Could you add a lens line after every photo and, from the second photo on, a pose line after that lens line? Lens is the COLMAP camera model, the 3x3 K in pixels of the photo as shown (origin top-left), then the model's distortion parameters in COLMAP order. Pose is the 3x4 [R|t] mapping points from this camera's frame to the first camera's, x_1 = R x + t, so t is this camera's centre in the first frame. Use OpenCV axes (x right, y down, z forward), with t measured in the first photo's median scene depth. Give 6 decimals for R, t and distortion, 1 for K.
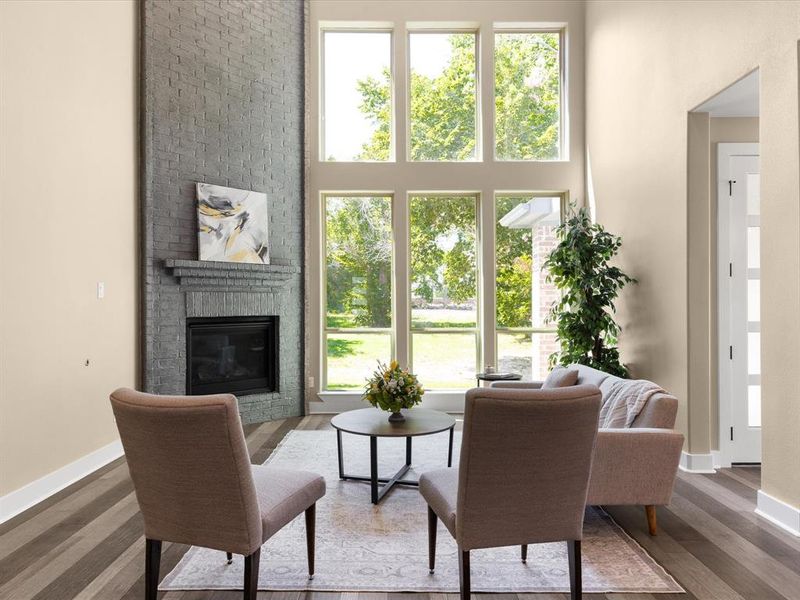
lens RADIAL K [[531.2, 0, 399.2], [0, 531.2, 298.5], [0, 0, 1]] dist [0.016313, 0.002039]
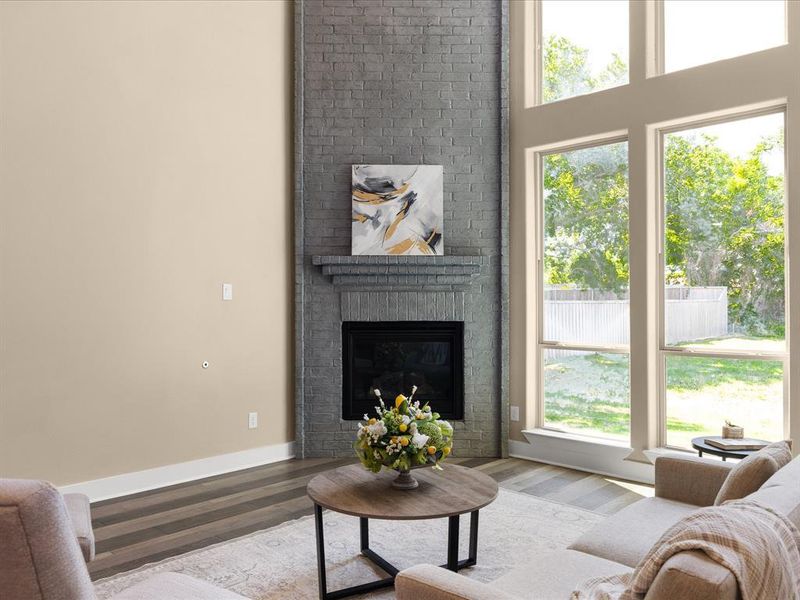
lens RADIAL K [[631.0, 0, 386.6], [0, 631.0, 303.6], [0, 0, 1]] dist [0.003454, 0.009307]
pose [[0.721948, -0.000163, -0.691947, 0.358617], [0.004537, 0.999980, 0.004499, 0.001800], [0.691932, -0.006388, 0.721934, 0.294493]]
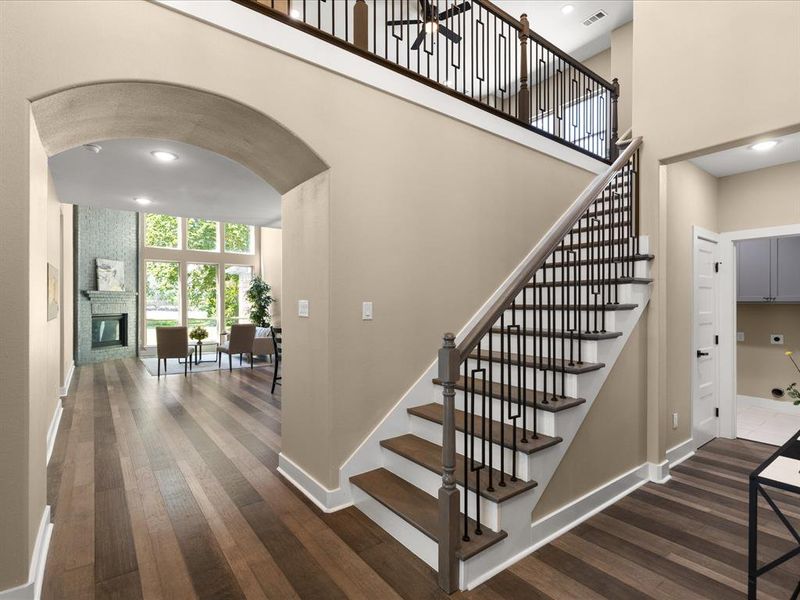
lens RADIAL K [[404.7, 0, 399.7], [0, 404.7, 303.7], [0, 0, 1]] dist [0.009596, -0.002141]
pose [[0.801902, 0.004245, 0.597441, -0.370097], [-0.006775, 0.999975, 0.001988, -0.023982], [-0.597417, -0.005641, 0.801911, -1.272903]]
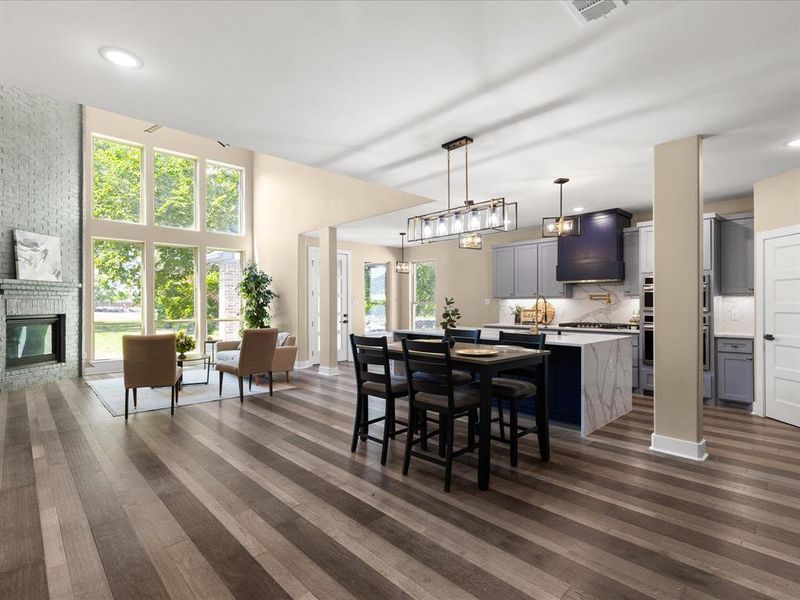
lens RADIAL K [[404.7, 0, 402.4], [0, 404.7, 301.6], [0, 0, 1]] dist [0.009596, -0.002141]
pose [[0.728951, 0.005774, 0.684542, -0.359765], [-0.004189, 0.999983, -0.003974, -0.004497], [-0.684553, 0.000029, 0.728963, -0.643351]]
